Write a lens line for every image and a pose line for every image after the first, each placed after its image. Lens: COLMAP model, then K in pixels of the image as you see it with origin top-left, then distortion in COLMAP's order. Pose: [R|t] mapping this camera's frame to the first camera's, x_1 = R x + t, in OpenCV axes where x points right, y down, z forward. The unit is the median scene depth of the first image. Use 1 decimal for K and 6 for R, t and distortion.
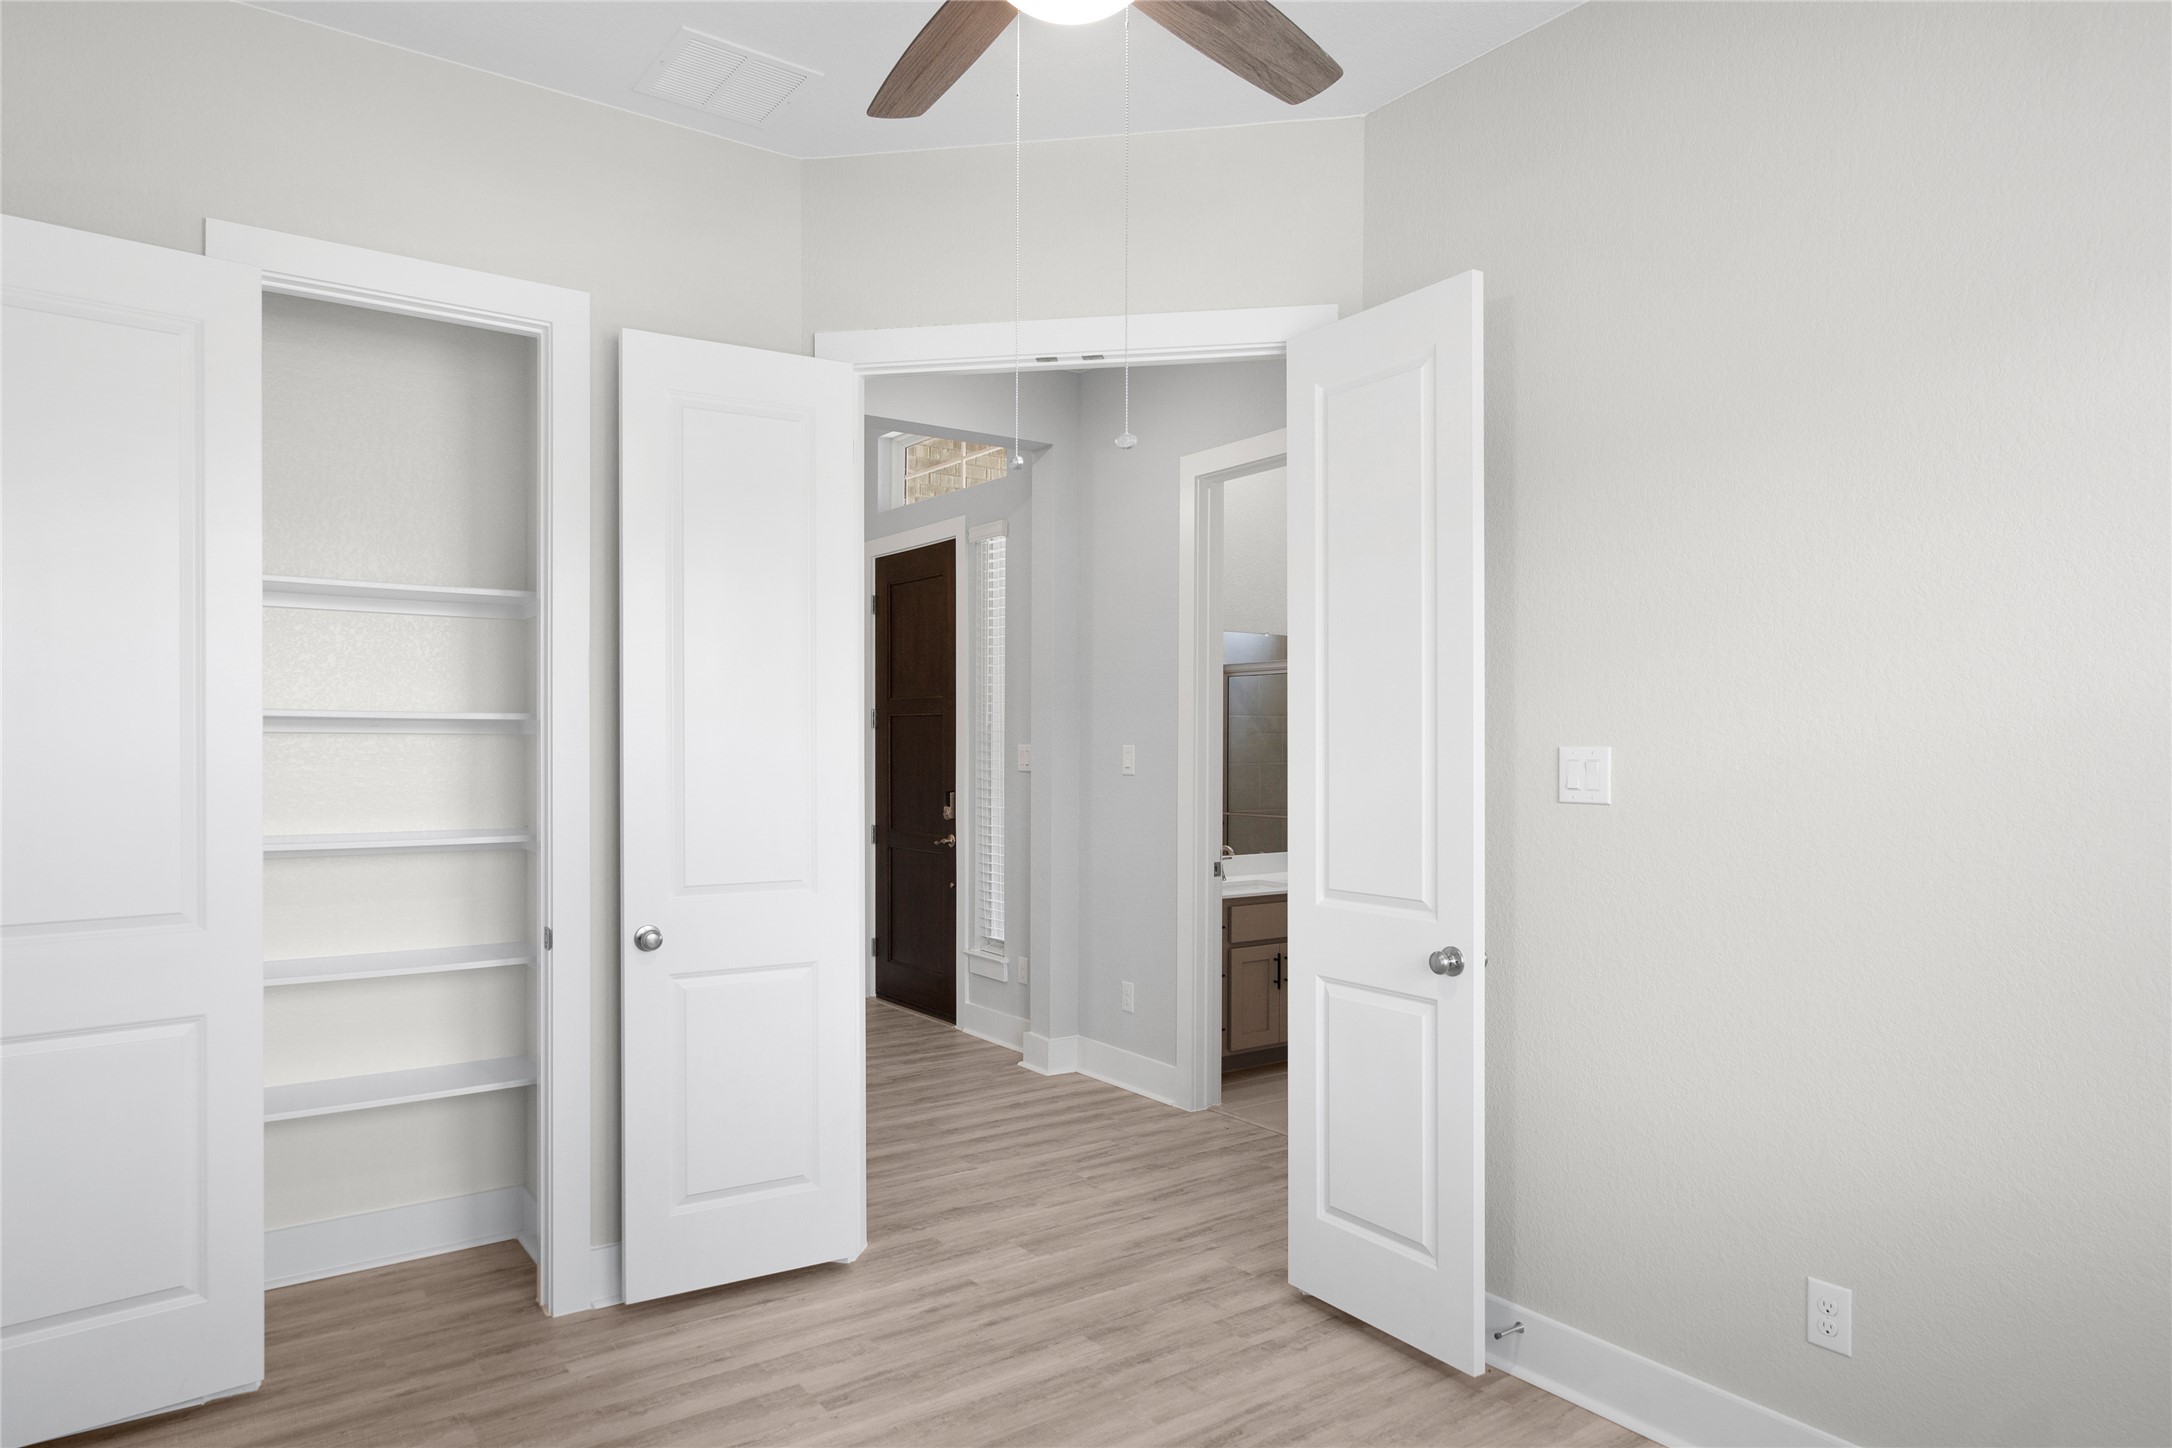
lens RADIAL K [[1309.1, 0, 1087.0], [0, 1309.1, 729.4], [0, 0, 1]] dist [-0.005194, -0.000977]
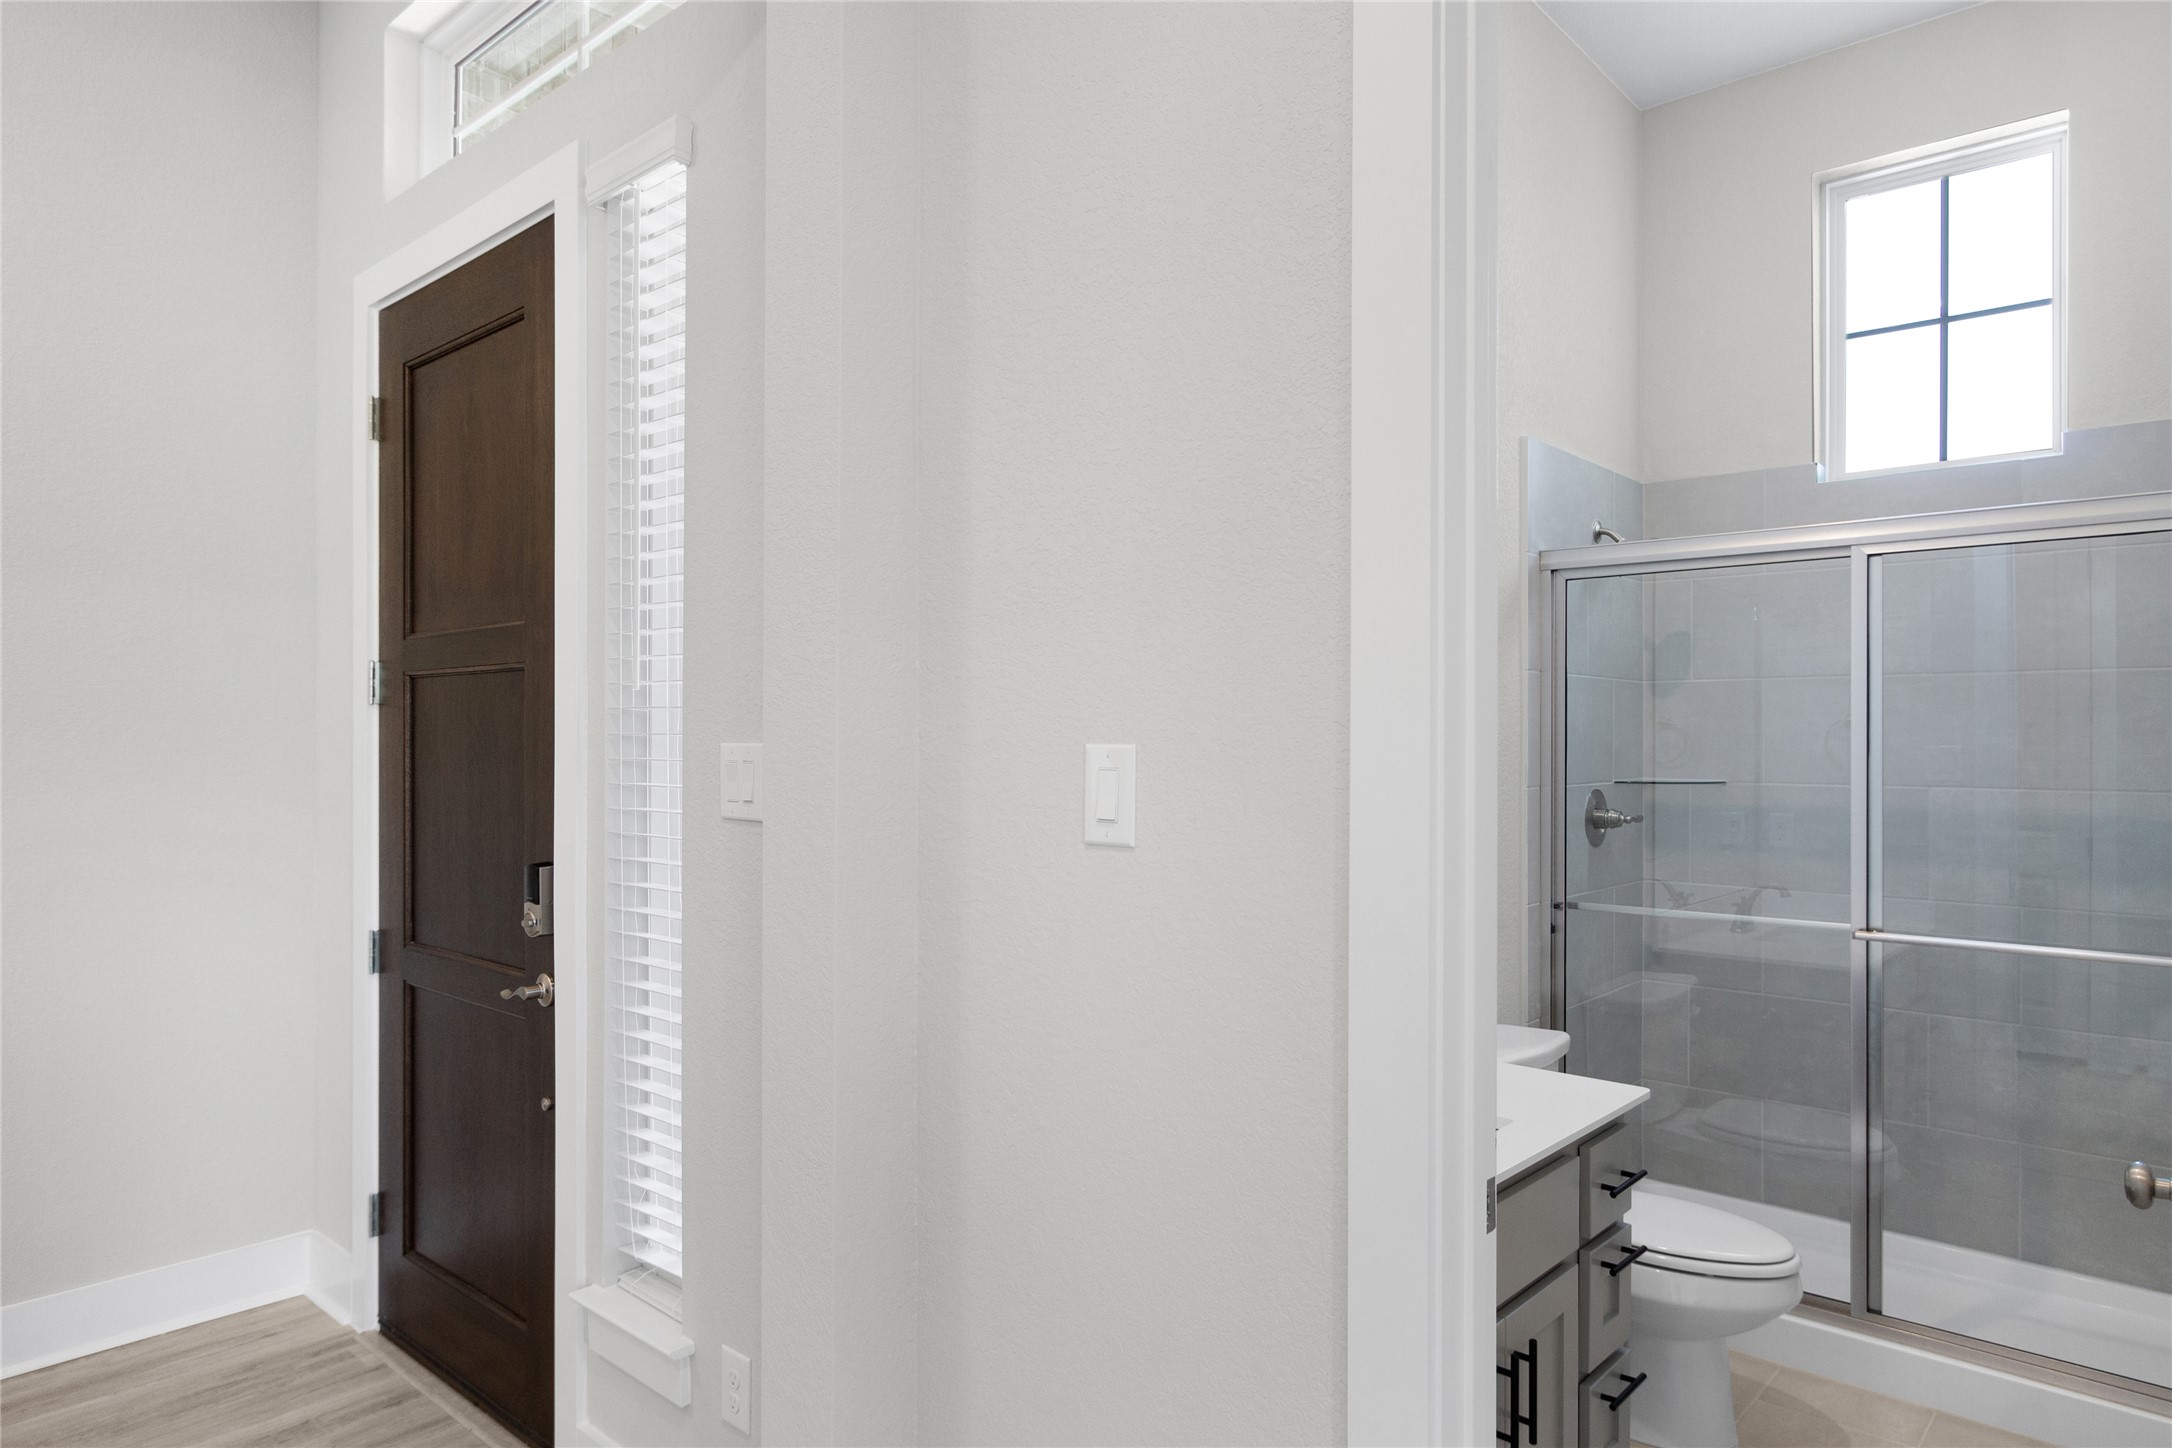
lens RADIAL K [[1309.1, 0, 1083.6], [0, 1309.1, 729.6], [0, 0, 1]] dist [-0.005194, -0.000977]
pose [[0.975118, -0.000014, 0.221689, -0.033687], [-0.000820, 0.999993, 0.003670, 0.006143], [-0.221687, -0.003761, 0.975111, 0.595693]]
